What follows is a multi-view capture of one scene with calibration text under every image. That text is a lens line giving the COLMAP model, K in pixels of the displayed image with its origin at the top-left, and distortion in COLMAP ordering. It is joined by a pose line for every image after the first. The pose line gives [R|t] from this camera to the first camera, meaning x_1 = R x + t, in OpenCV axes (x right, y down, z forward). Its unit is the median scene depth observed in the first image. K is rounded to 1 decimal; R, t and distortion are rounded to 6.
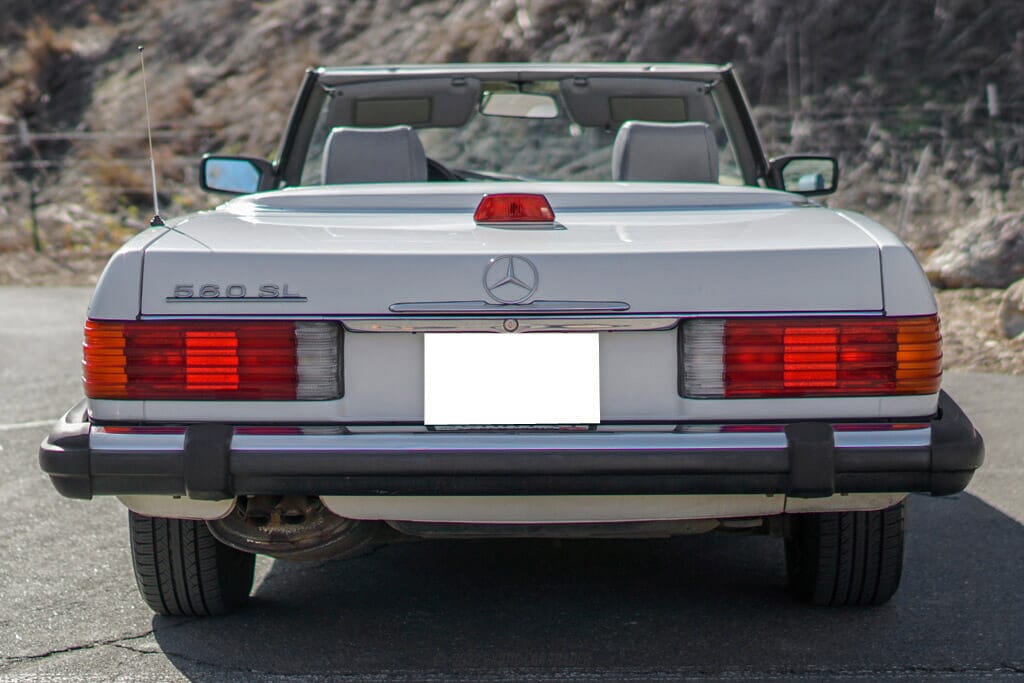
lens RADIAL K [[2744.4, 0, 512.0], [0, 2744.4, 341.5], [0, 0, 1]] dist [-0.068336, -0.838603]
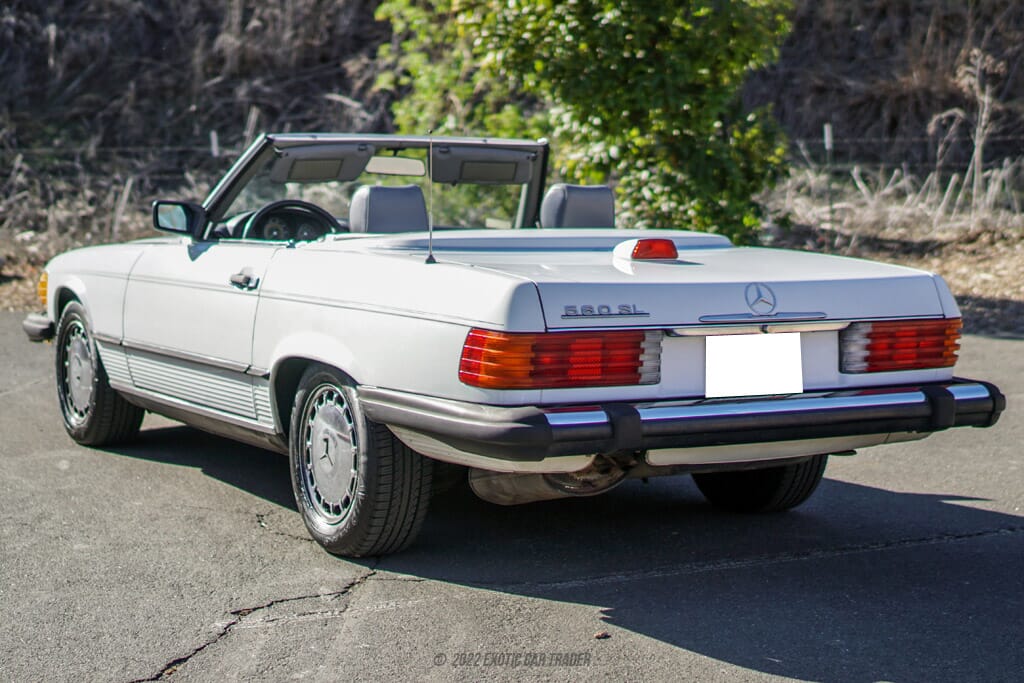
lens RADIAL K [[2744.4, 0, 512.0], [0, 2744.4, 341.5], [0, 0, 1]] dist [-0.068336, -0.838603]
pose [[0.767311, -0.025484, 0.640769, -0.824905], [0.024744, 0.999643, 0.010127, -0.013700], [-0.640798, 0.008084, 0.767667, -0.053634]]
